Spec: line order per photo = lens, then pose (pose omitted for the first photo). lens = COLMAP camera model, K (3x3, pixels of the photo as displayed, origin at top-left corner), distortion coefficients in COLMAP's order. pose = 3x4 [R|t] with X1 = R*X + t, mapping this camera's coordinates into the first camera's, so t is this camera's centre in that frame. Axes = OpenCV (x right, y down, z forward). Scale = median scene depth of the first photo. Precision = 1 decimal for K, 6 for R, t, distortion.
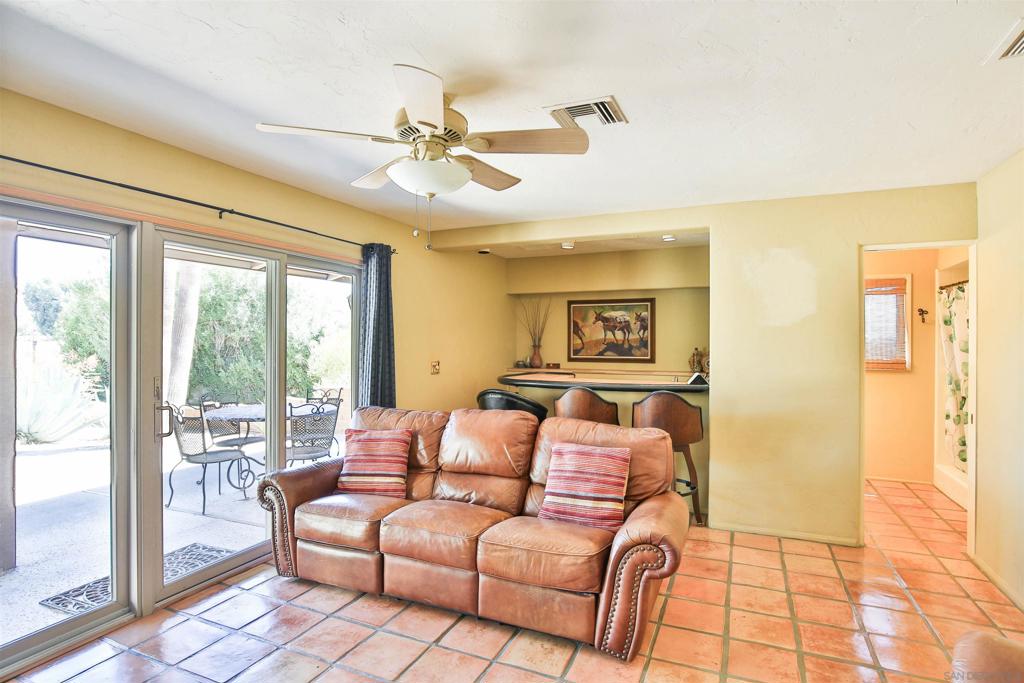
lens RADIAL K [[543.3, 0, 515.8], [0, 543.3, 347.2], [0, 0, 1]] dist [-0.001212, -0.000521]
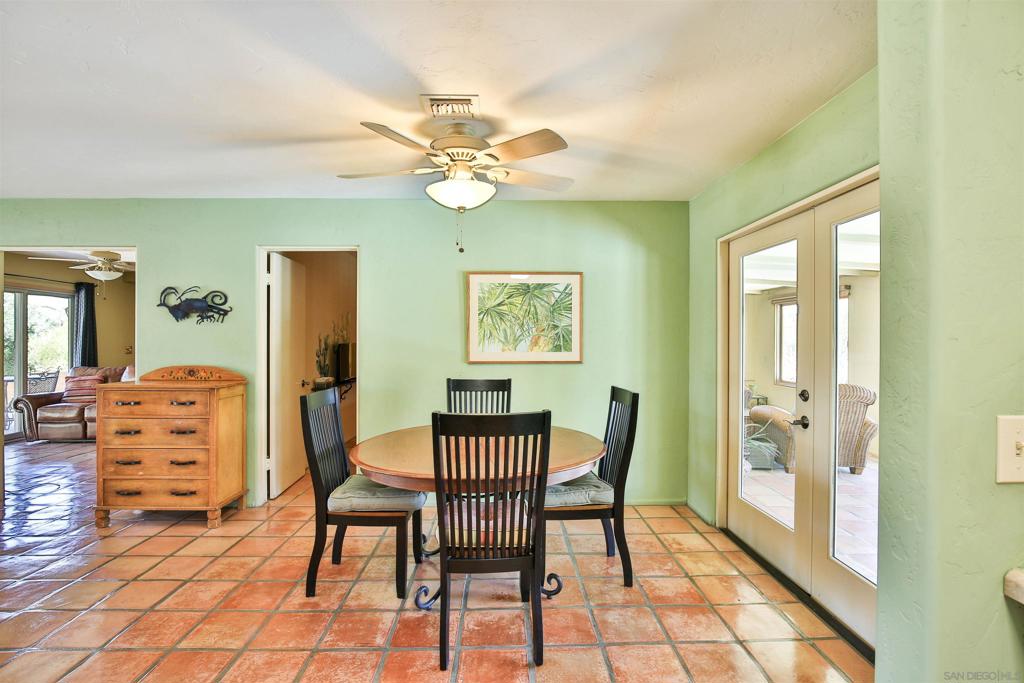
lens RADIAL K [[497.1, 0, 511.5], [0, 497.1, 343.0], [0, 0, 1]] dist [-0.001170, -0.000172]
pose [[0.906396, -0.007368, 0.422366, 0.443565], [0.002736, 0.999929, 0.011573, 0.005530], [-0.422421, -0.009334, 0.906352, -1.476411]]
